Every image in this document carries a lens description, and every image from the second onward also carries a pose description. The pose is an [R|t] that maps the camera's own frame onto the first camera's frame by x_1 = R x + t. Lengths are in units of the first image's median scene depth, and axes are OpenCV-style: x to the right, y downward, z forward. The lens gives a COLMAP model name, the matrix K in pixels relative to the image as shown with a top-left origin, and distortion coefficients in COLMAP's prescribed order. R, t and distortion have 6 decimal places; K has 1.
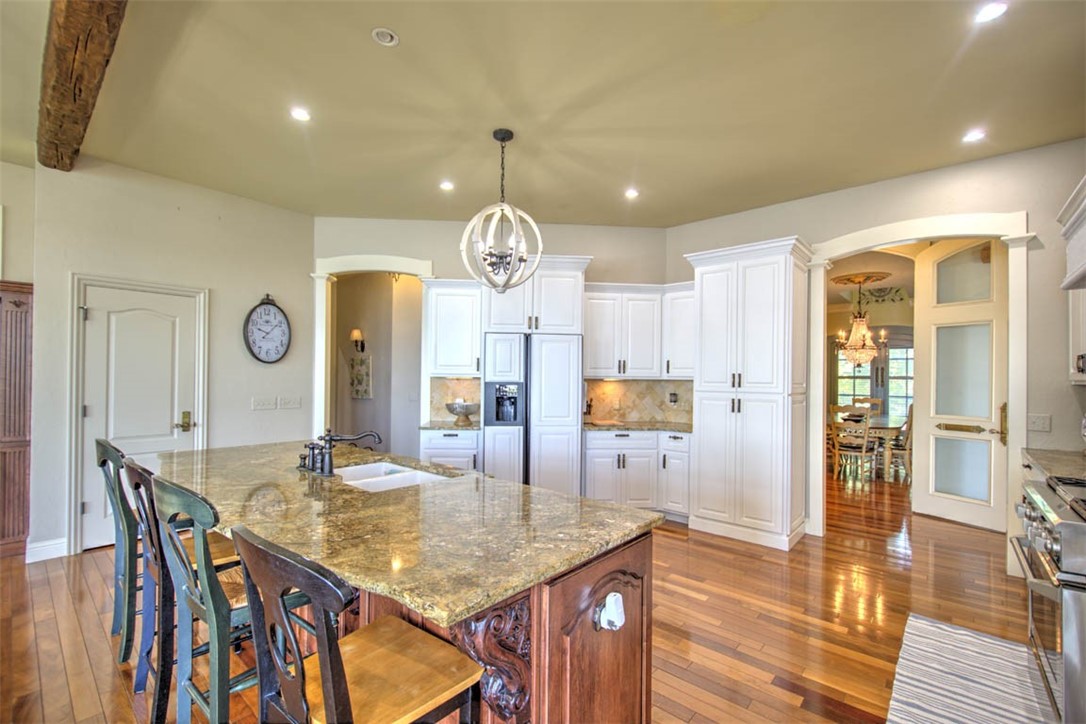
lens RADIAL K [[469.1, 0, 530.3], [0, 469.1, 380.0], [0, 0, 1]] dist [0.001005, -0.000673]
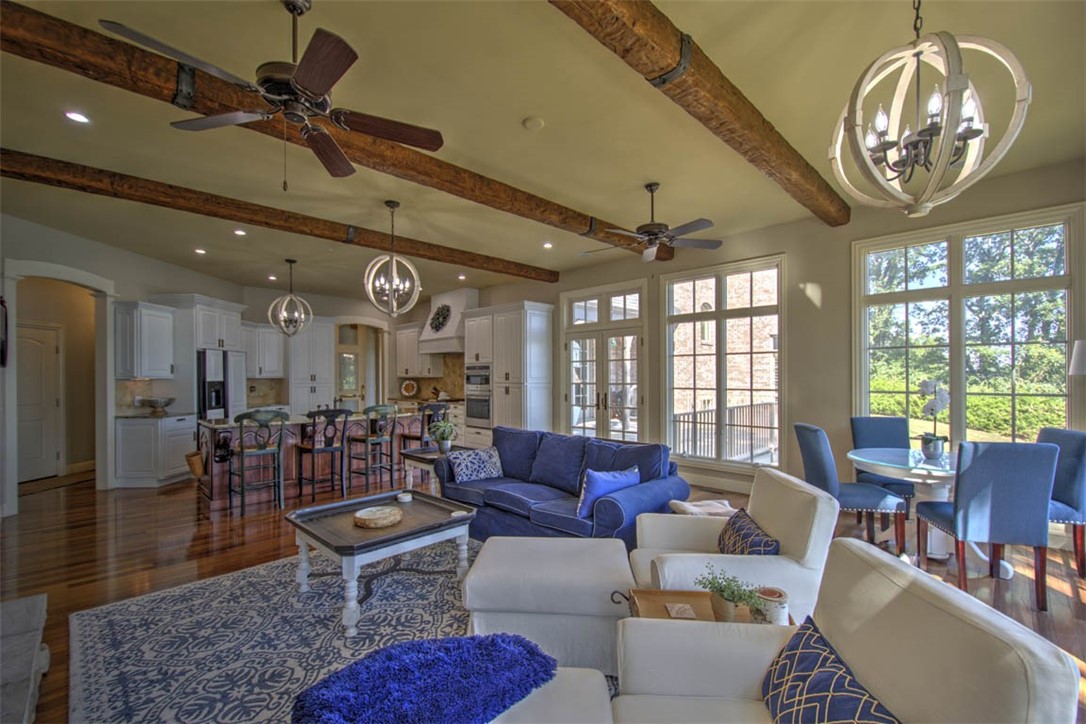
lens RADIAL K [[469.1, 0, 549.8], [0, 469.1, 368.4], [0, 0, 1]] dist [0.001005, -0.000673]
pose [[0.042557, 0.001117, 0.999093, -1.646099], [0.002994, 0.999995, -0.001245, -0.035490], [-0.999090, 0.003044, 0.042554, -0.174587]]
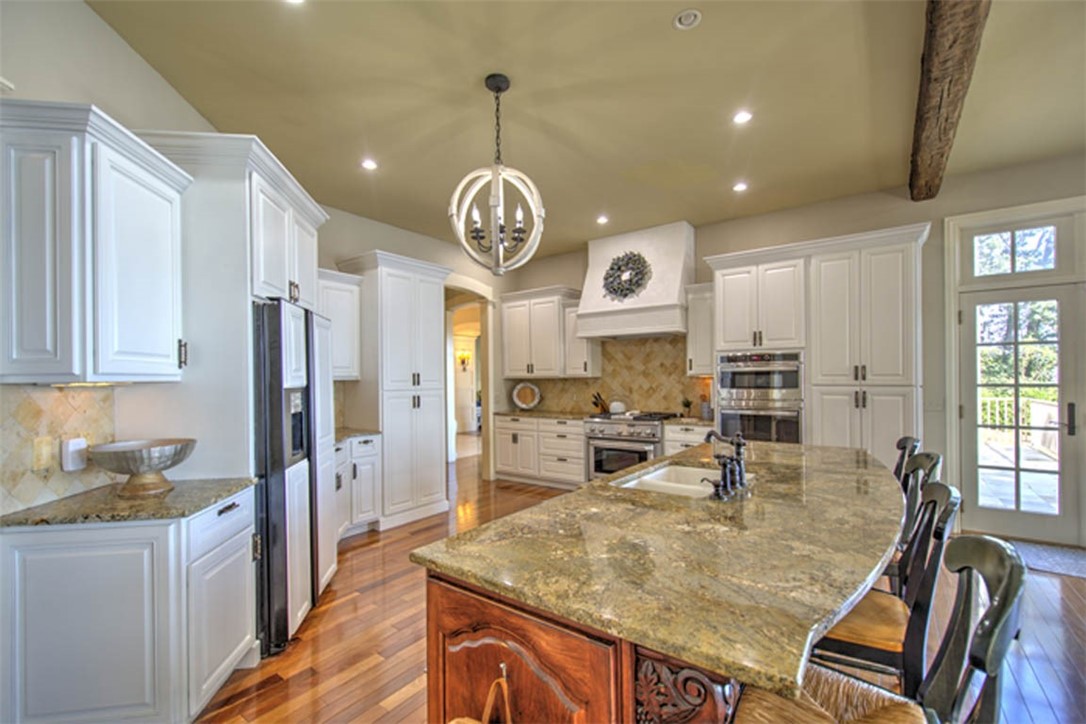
lens RADIAL K [[469.1, 0, 546.4], [0, 469.1, 370.3], [0, 0, 1]] dist [0.001005, -0.000673]
pose [[-0.113301, 0.001832, 0.993559, -0.703893], [0.007612, 0.999971, -0.000975, -0.015863], [-0.993532, 0.007452, -0.113312, 0.807893]]
